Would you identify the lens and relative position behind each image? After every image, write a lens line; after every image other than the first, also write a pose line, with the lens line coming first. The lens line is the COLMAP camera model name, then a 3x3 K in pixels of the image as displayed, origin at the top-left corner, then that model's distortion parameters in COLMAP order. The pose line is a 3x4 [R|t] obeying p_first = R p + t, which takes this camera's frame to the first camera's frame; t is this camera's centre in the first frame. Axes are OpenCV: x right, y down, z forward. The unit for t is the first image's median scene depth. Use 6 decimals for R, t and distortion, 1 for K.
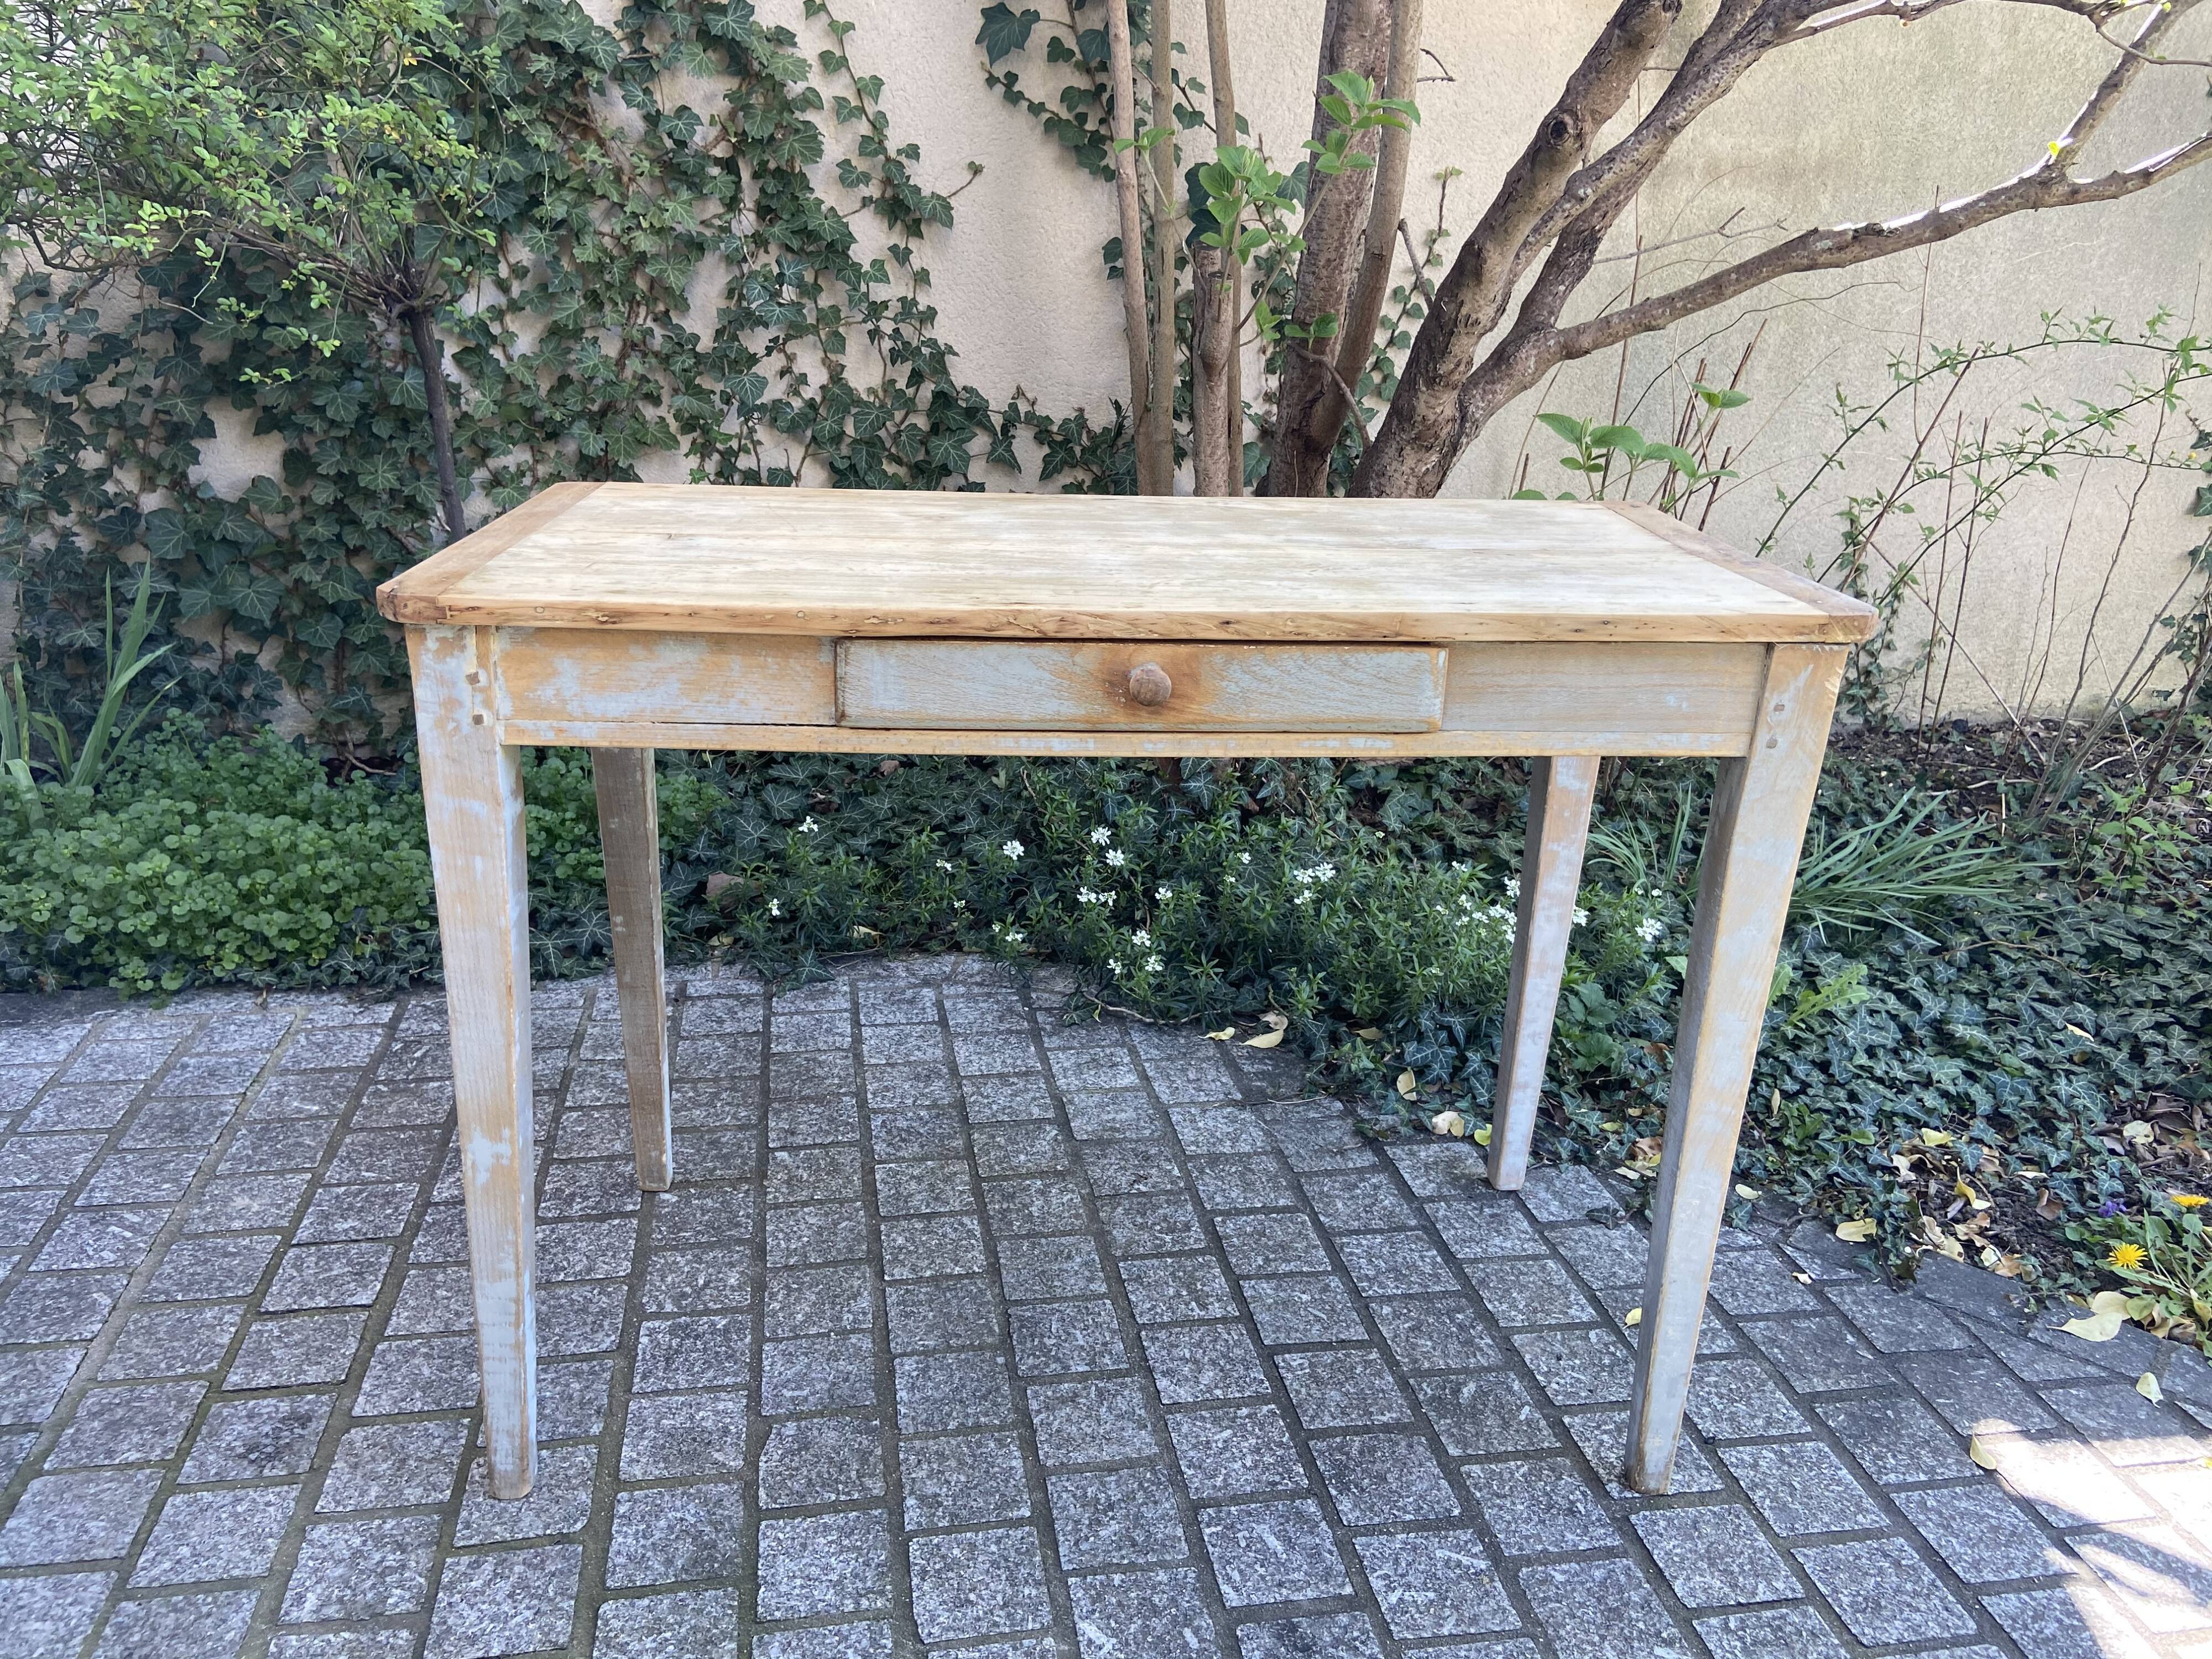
lens RADIAL K [[1670.9, 0, 1094.2], [0, 1670.9, 809.0], [0, 0, 1]] dist [0.123581, -0.163519]
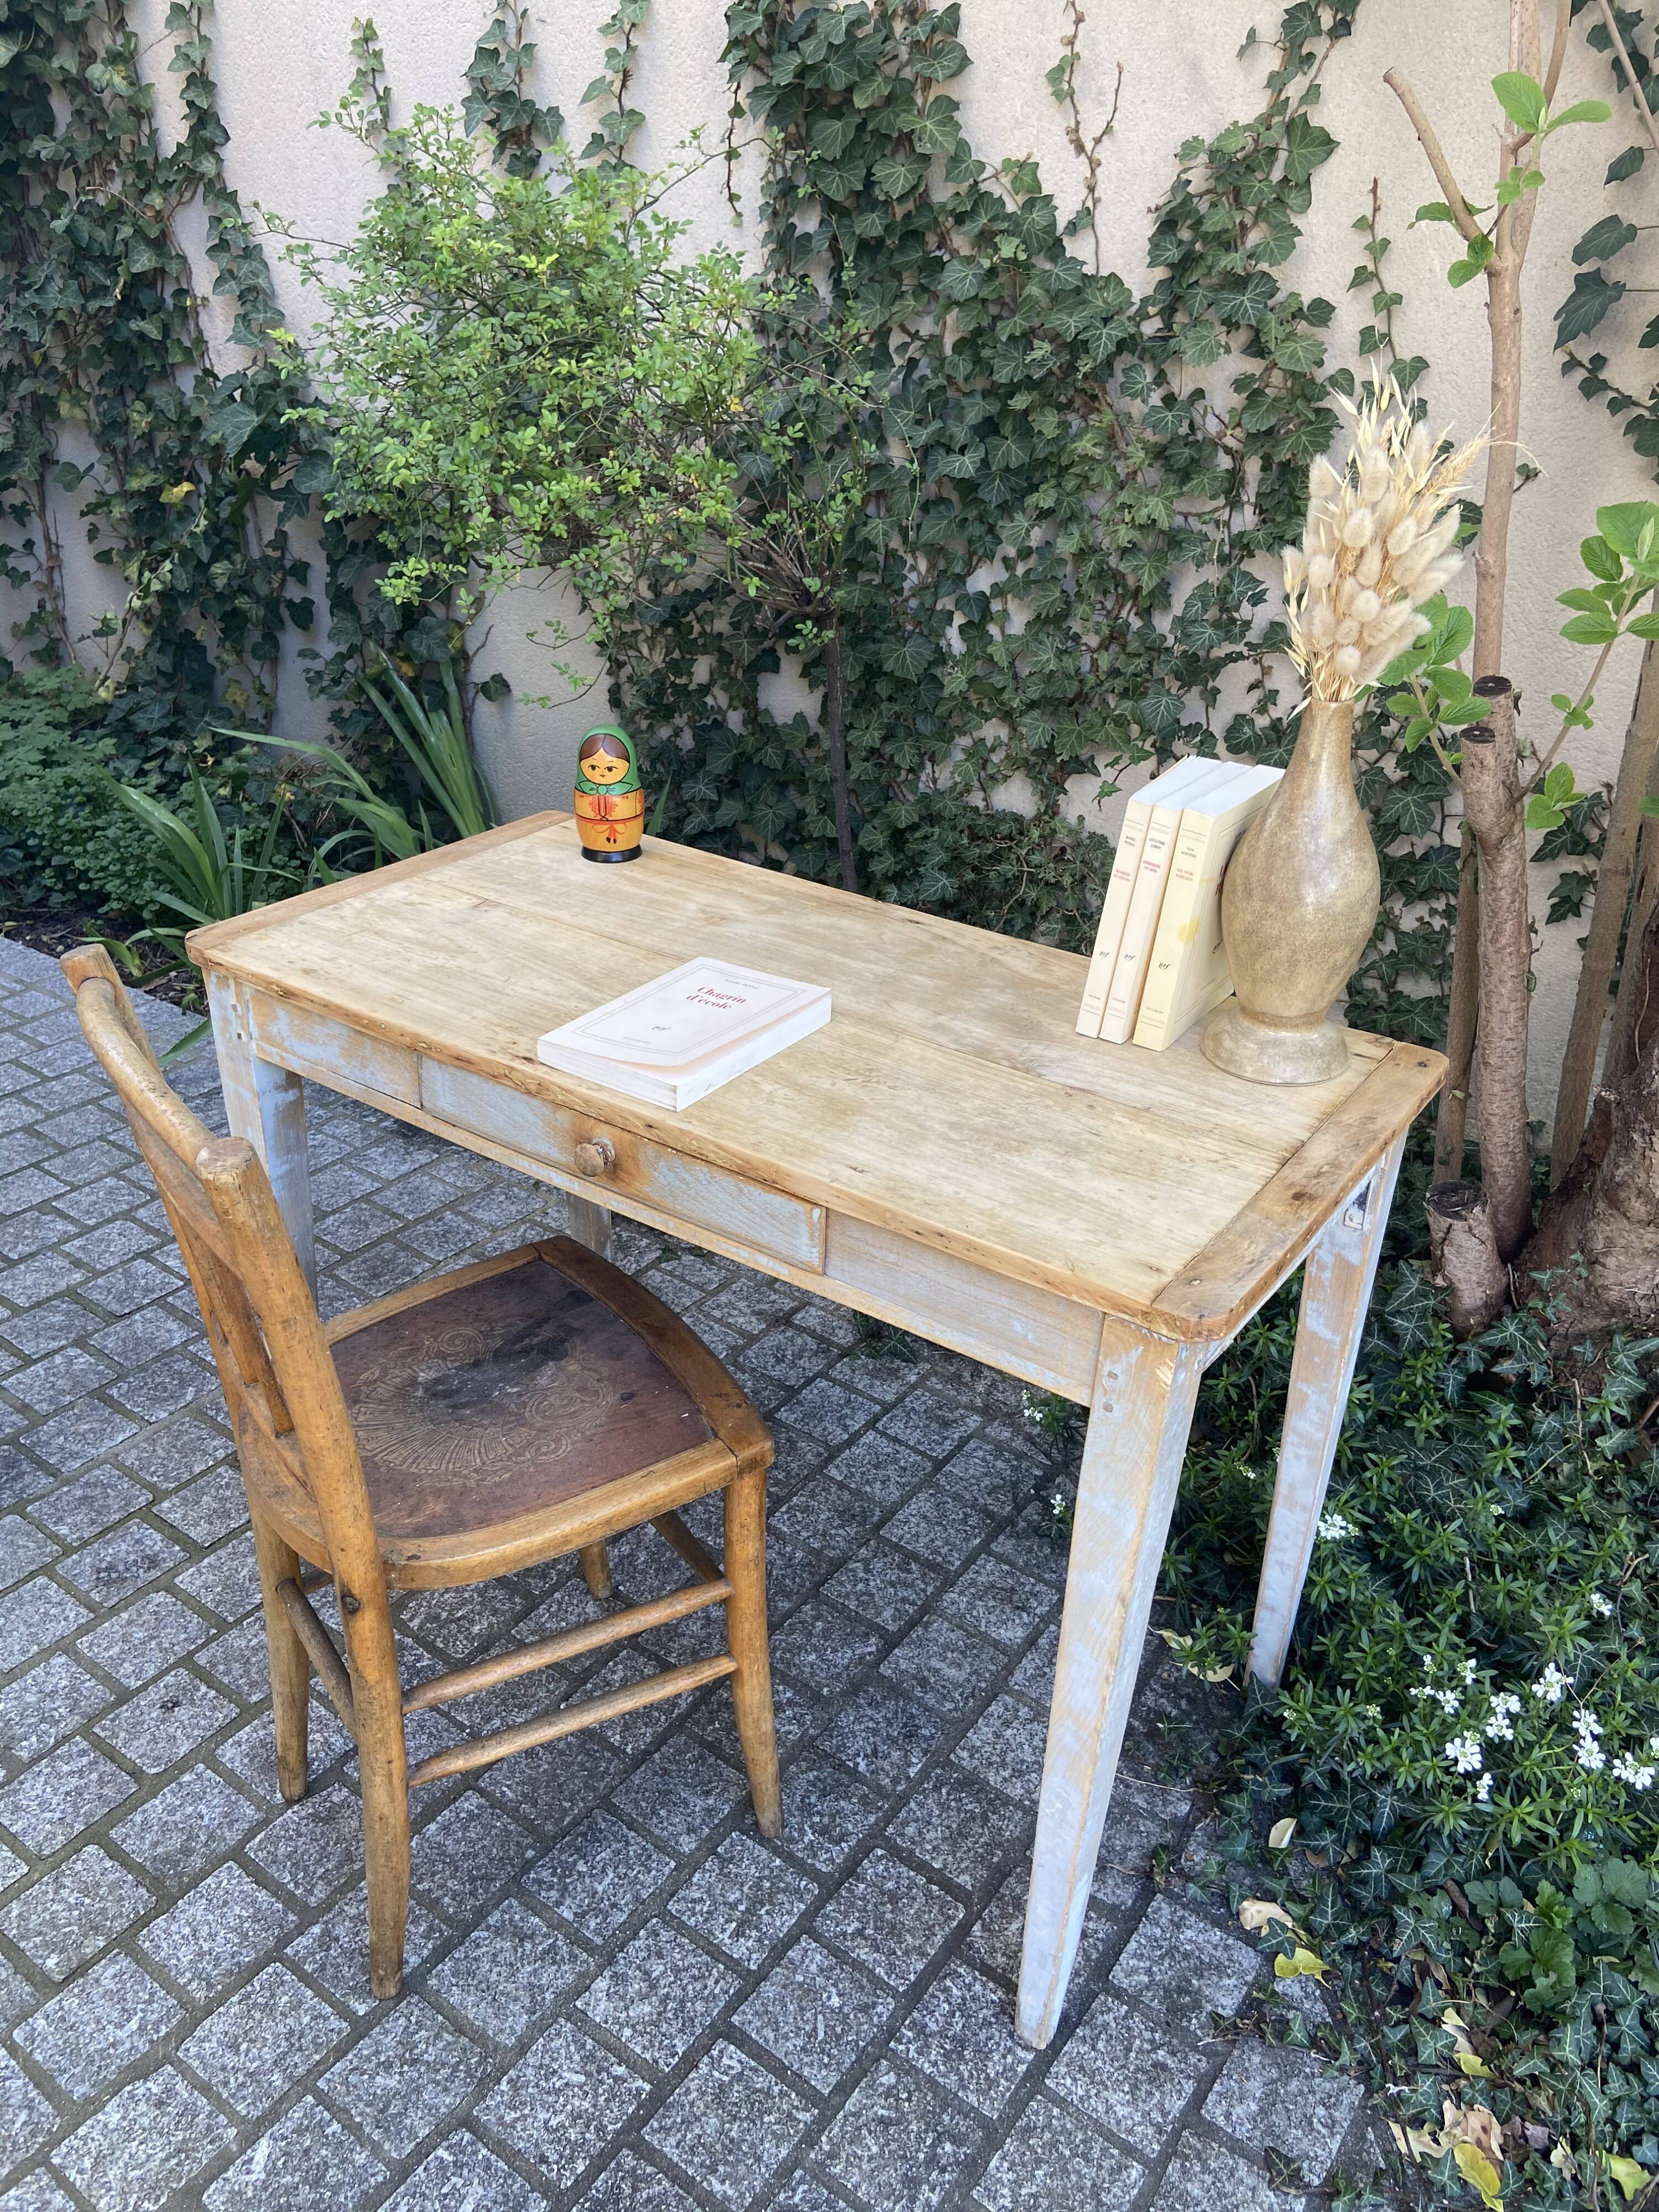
lens RADIAL K [[1670.9, 0, 828.8], [0, 1670.9, 1079.8], [0, 0, 1]] dist [0.123581, -0.163519]
pose [[0.692820, 0.320725, -0.645861, 0.459178], [-0.246187, 0.947035, 0.206197, -0.288834], [0.677785, 0.016145, 0.735083, 0.296724]]
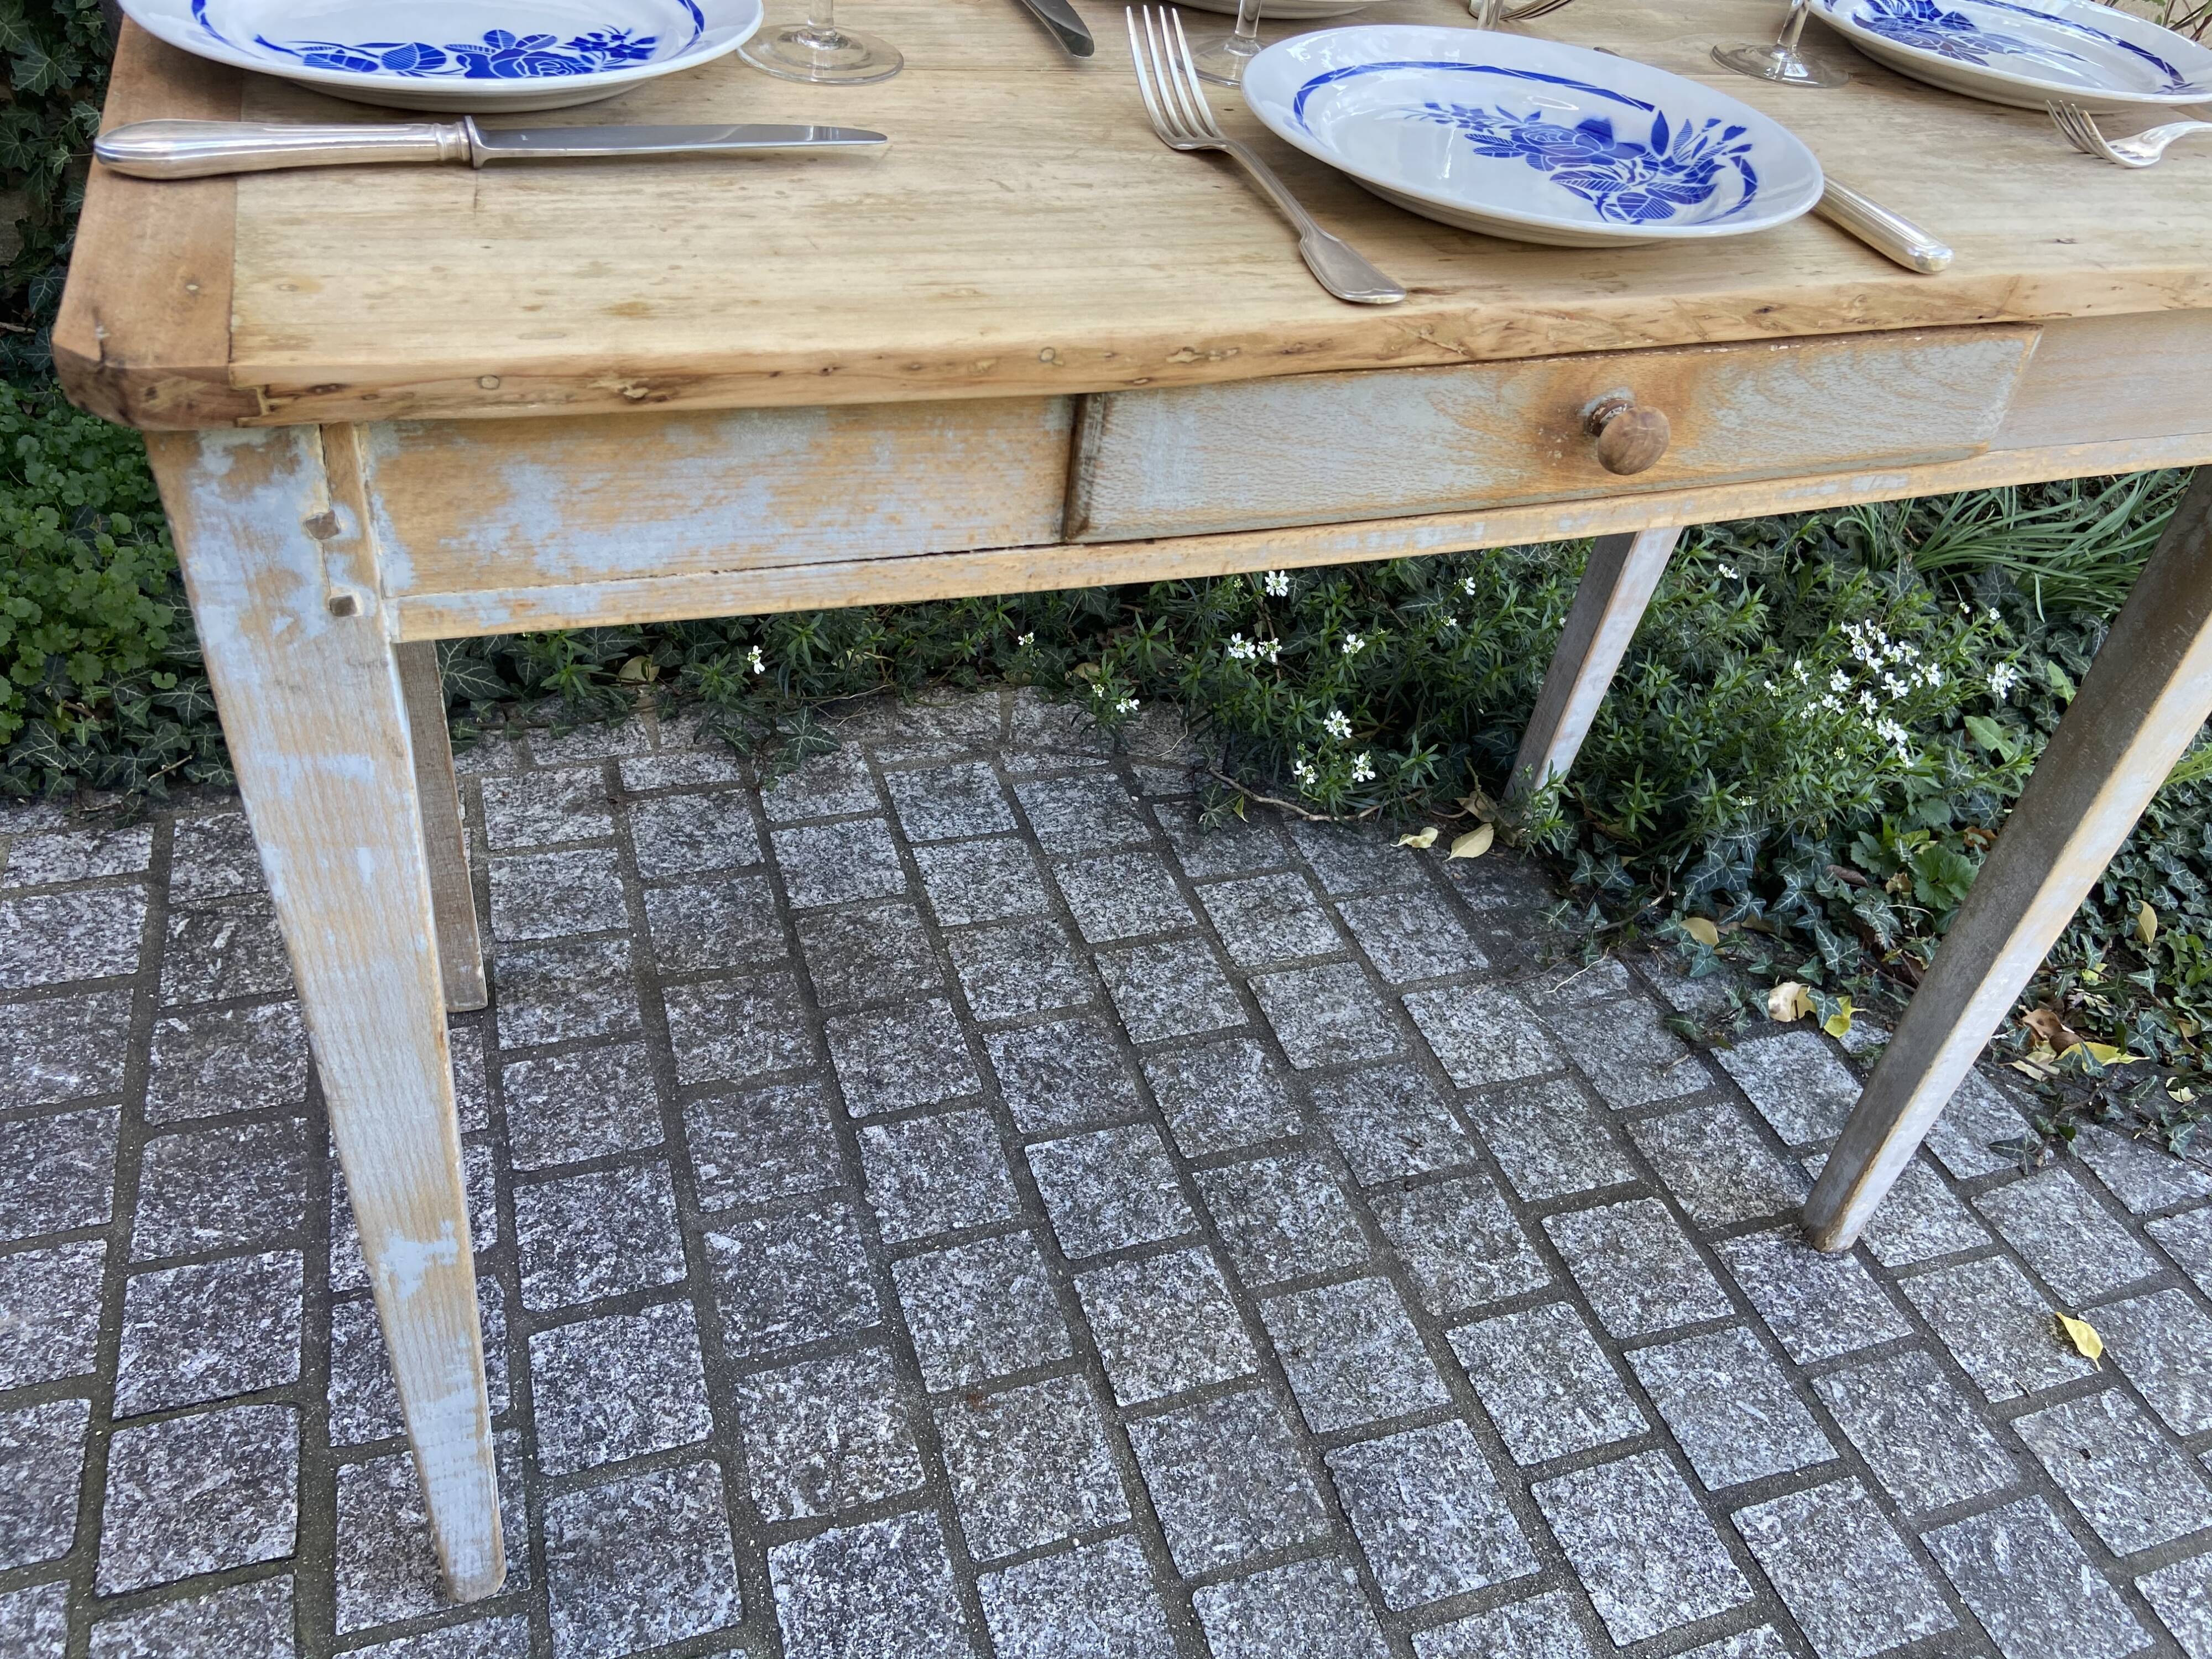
lens RADIAL K [[1670.9, 0, 1098.7], [0, 1670.9, 824.2], [0, 0, 1]] dist [0.123581, -0.163519]
pose [[0.984804, -0.036267, 0.169840, -0.200720], [-0.028101, 0.931787, 0.361916, -0.140364], [-0.171380, -0.361189, 0.916609, 0.419018]]
